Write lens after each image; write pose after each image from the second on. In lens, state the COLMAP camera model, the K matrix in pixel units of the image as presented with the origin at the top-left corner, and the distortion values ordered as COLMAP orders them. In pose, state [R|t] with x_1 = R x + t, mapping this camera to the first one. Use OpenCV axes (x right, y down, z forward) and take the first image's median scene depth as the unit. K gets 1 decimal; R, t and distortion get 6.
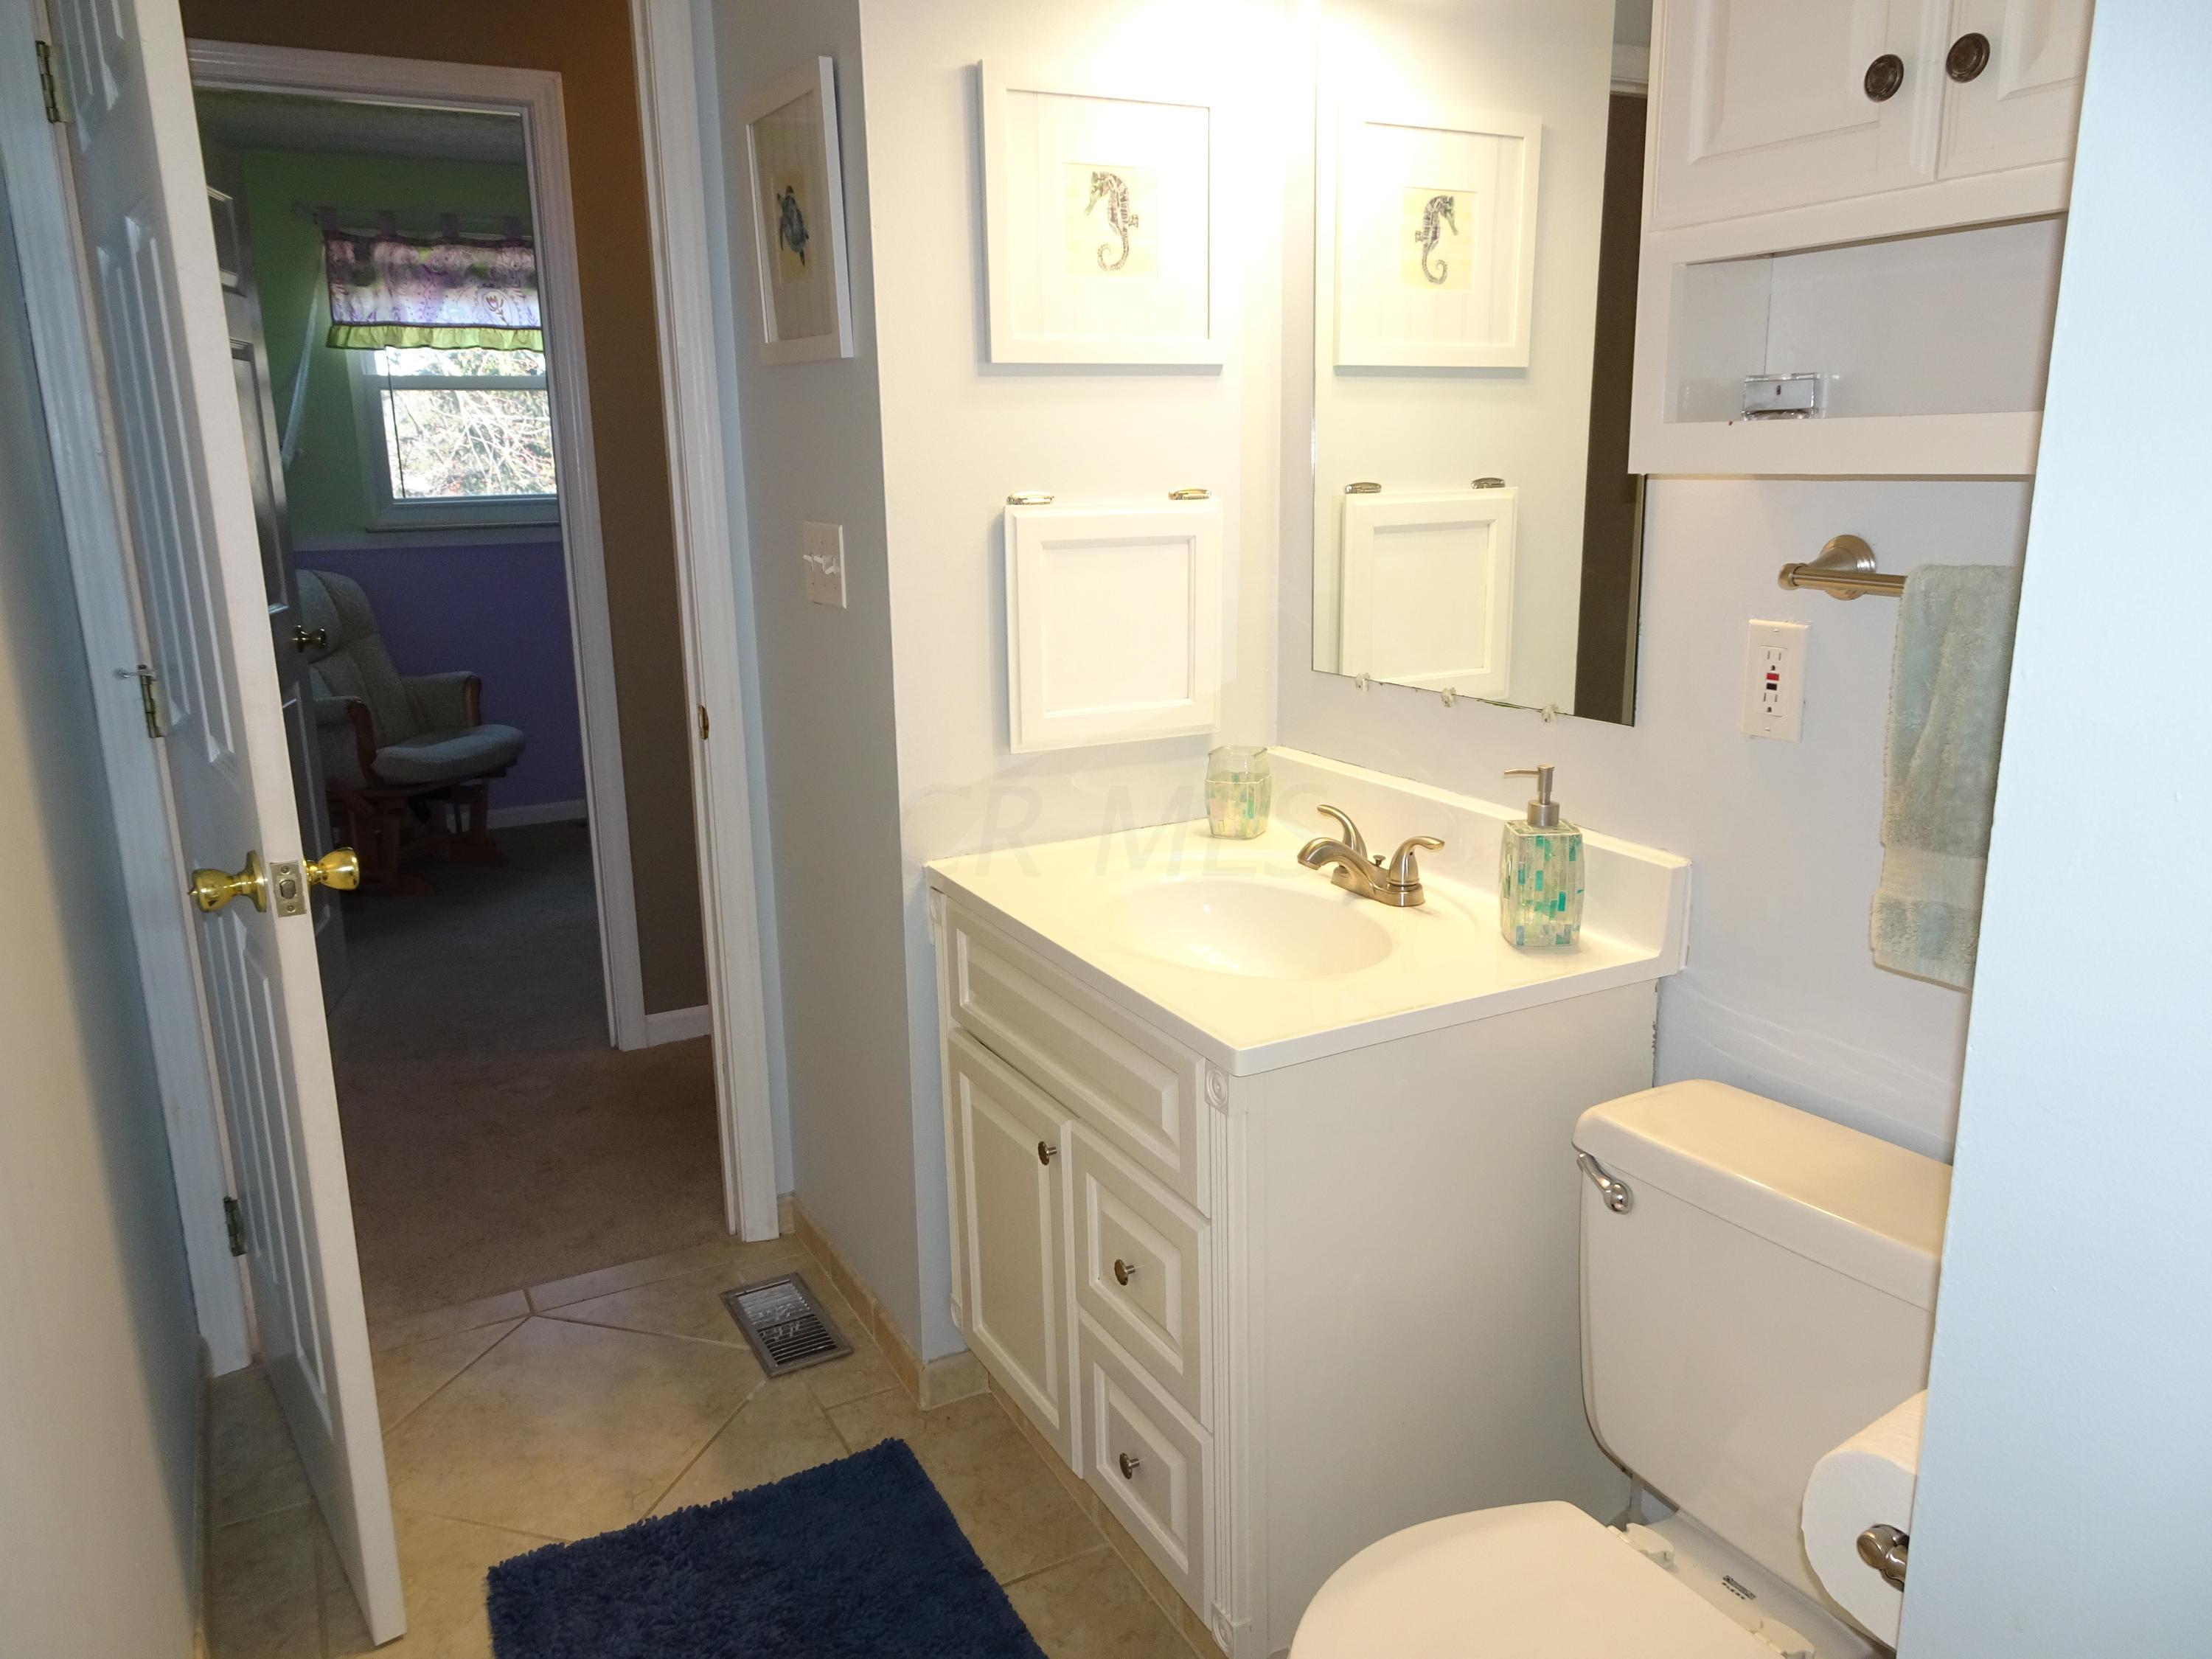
lens RADIAL K [[1605.8, 0, 1118.5], [0, 1605.8, 824.2], [0, 0, 1]] dist [0.039109, -0.007271]
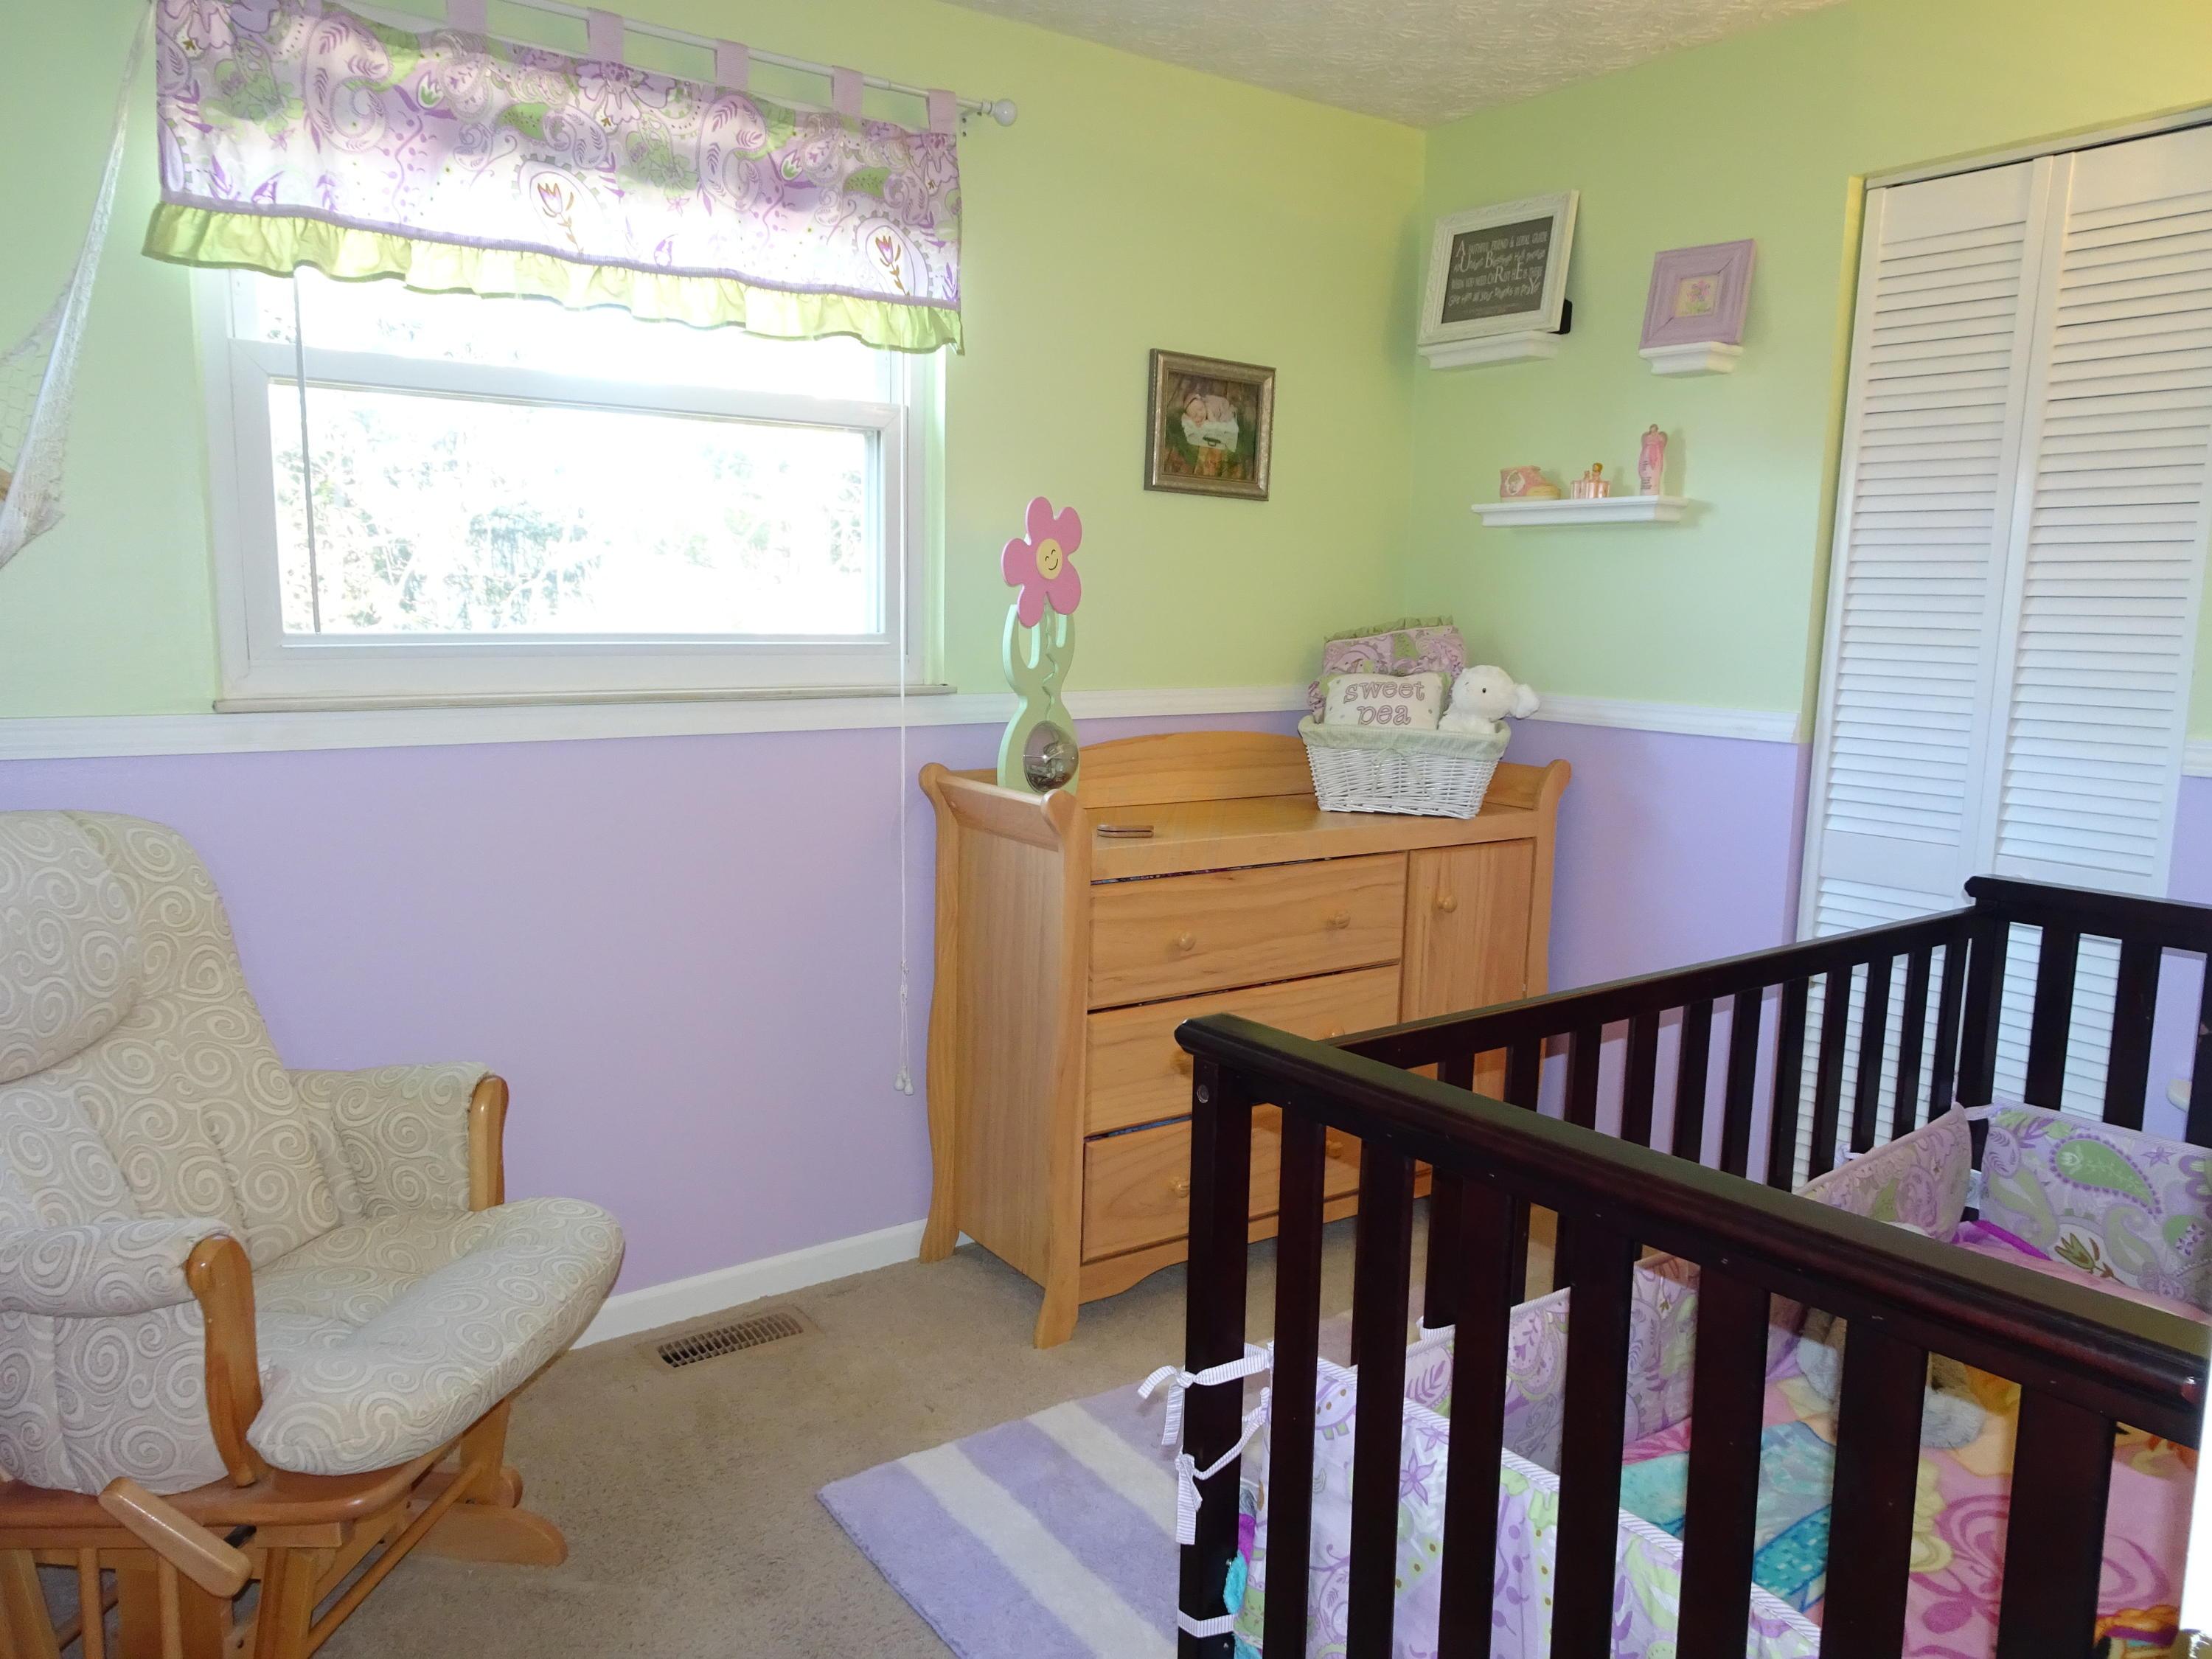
lens RADIAL K [[1605.8, 0, 1093.3], [0, 1605.8, 835.2], [0, 0, 1]] dist [0.039109, -0.007271]
pose [[0.988980, 0.018370, 0.146904, -0.311302], [-0.006108, 0.996490, -0.083489, -0.119260], [-0.147922, 0.081672, 0.985621, 0.579251]]
